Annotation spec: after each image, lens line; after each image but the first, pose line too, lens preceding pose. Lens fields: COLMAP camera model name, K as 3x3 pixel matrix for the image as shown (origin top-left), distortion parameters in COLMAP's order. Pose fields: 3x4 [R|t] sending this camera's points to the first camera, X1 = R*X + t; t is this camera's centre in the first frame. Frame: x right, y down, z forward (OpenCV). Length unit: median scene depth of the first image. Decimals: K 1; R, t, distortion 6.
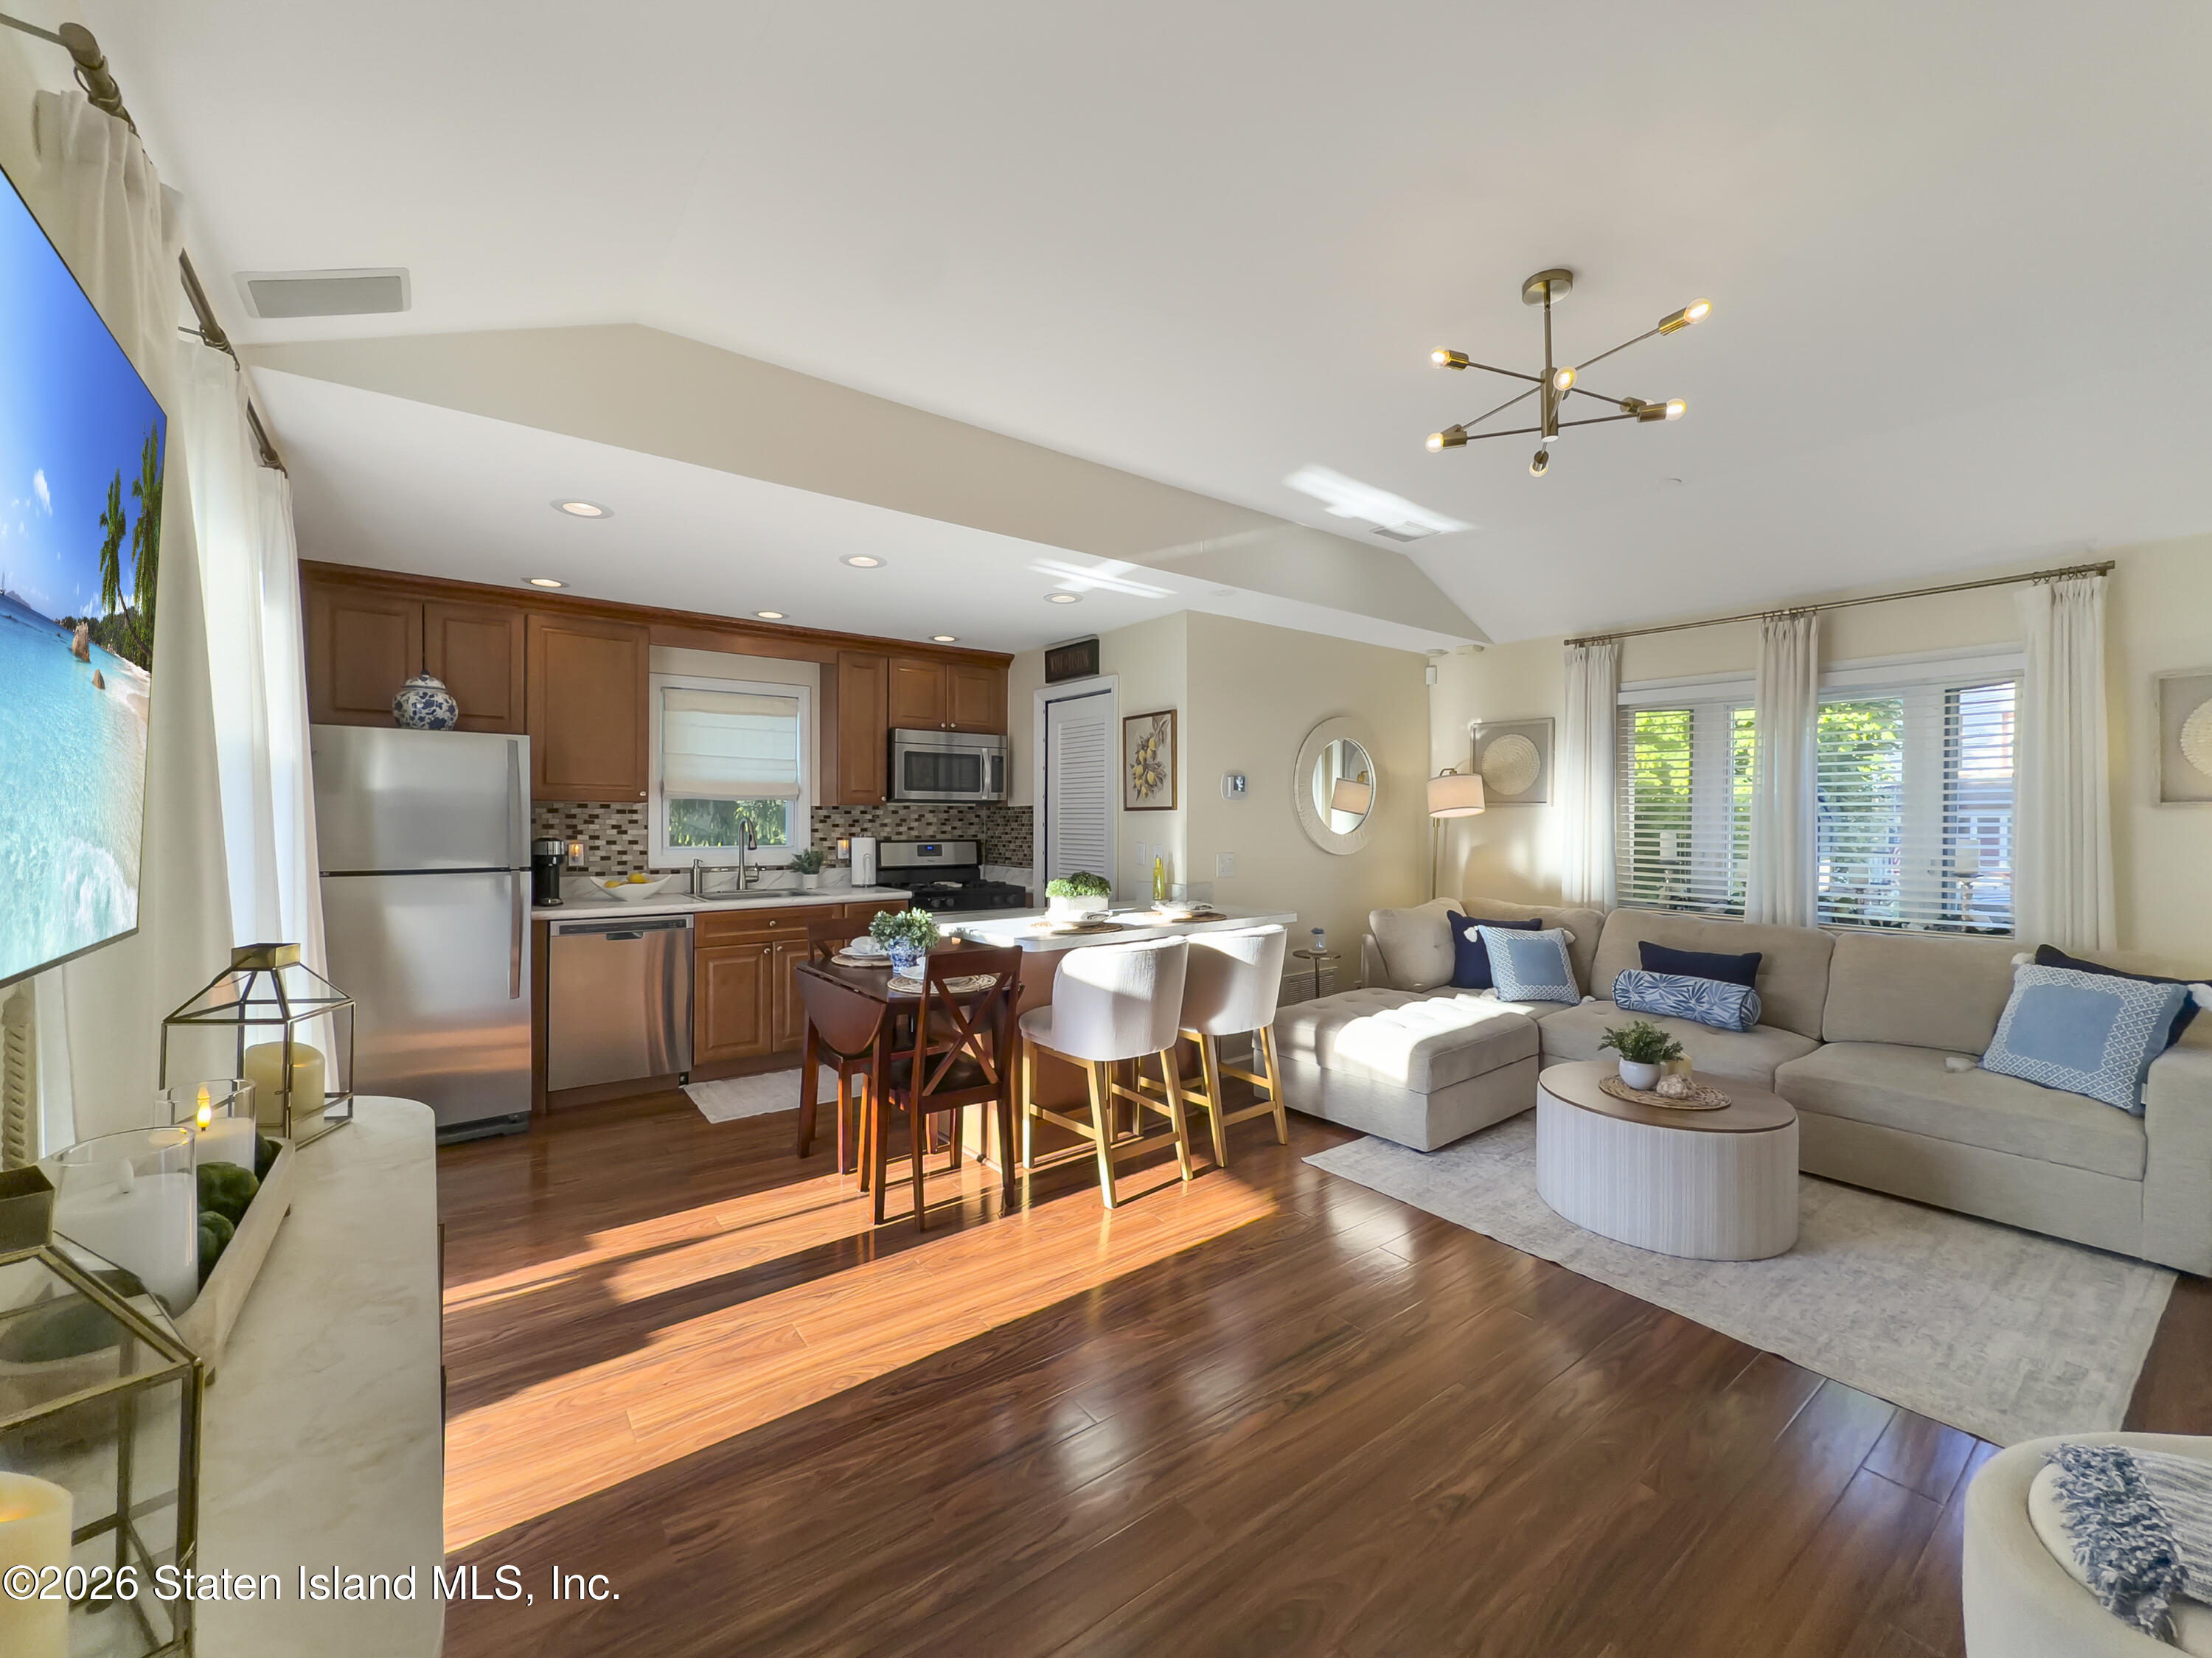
lens RADIAL K [[889.3, 0, 1103.8], [0, 889.3, 831.3], [0, 0, 1]] dist [-0.003831, -0.000299]
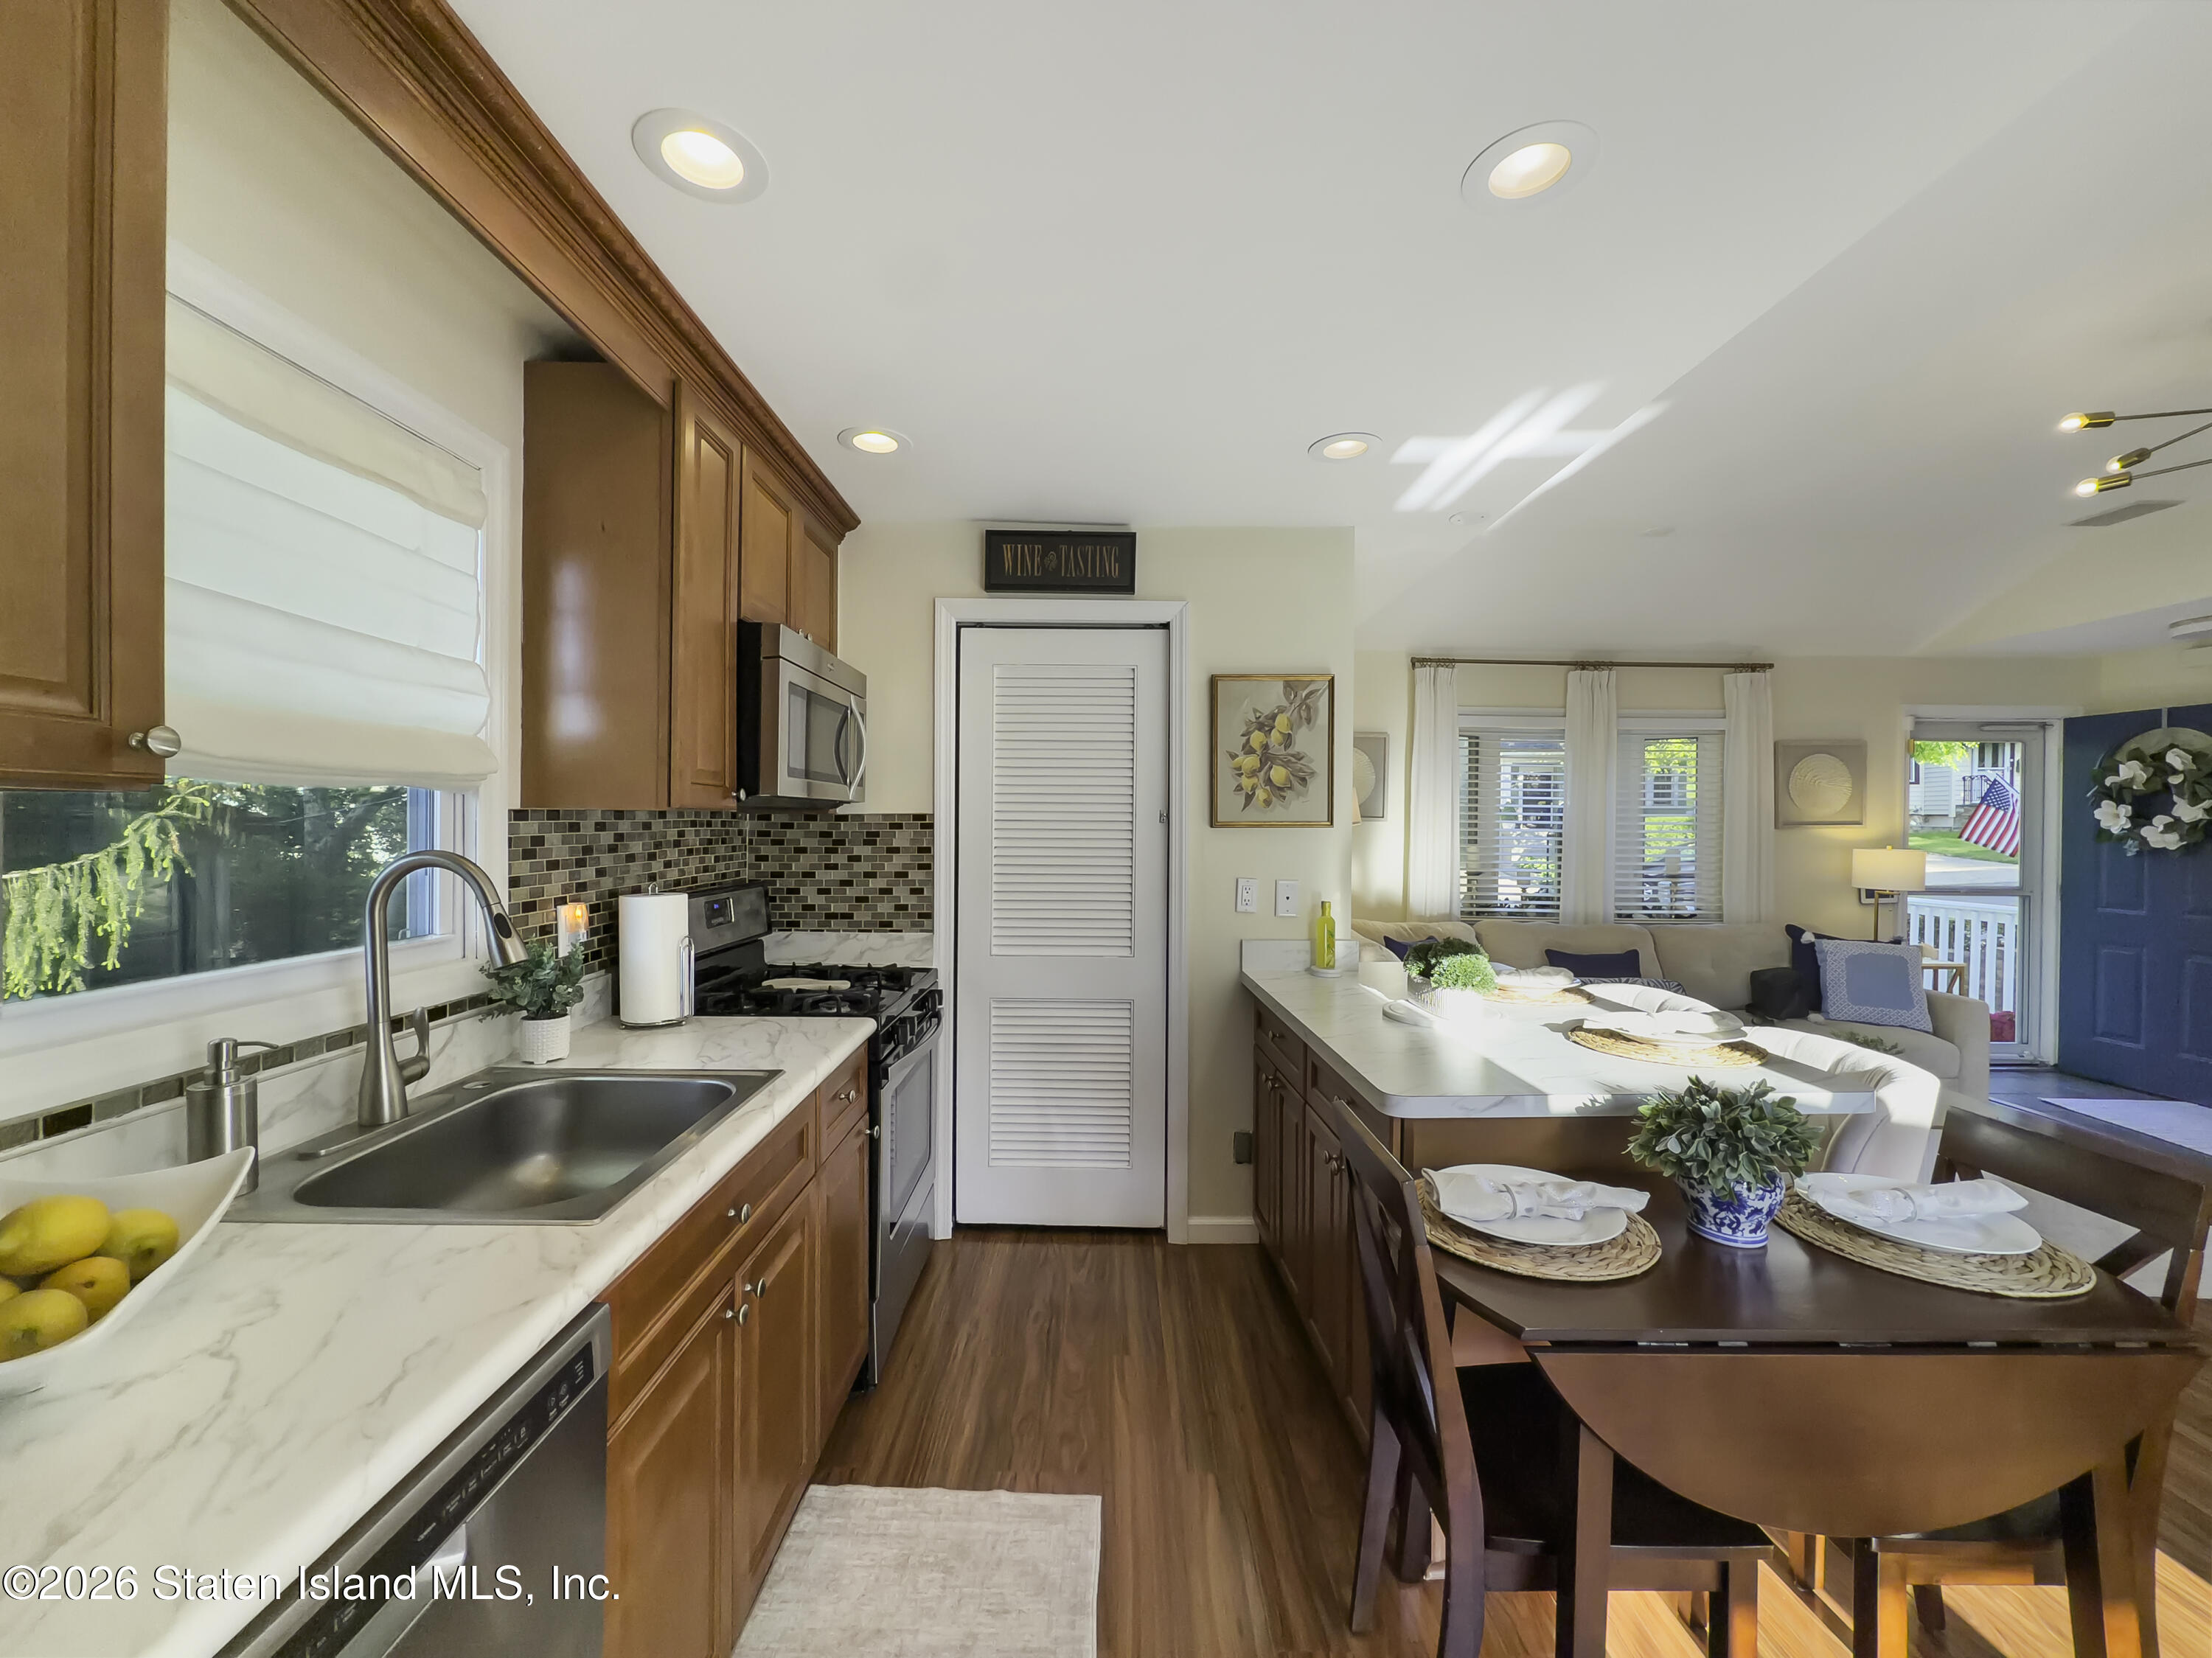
lens RADIAL K [[883.5, 0, 1104.1], [0, 883.5, 831.8], [0, 0, 1]] dist [-0.003013, 0.000255]
pose [[0.603682, -0.005414, 0.797207, -0.524692], [0.005683, 0.999981, 0.002488, -0.022585], [-0.797205, 0.003028, 0.603701, 0.716202]]
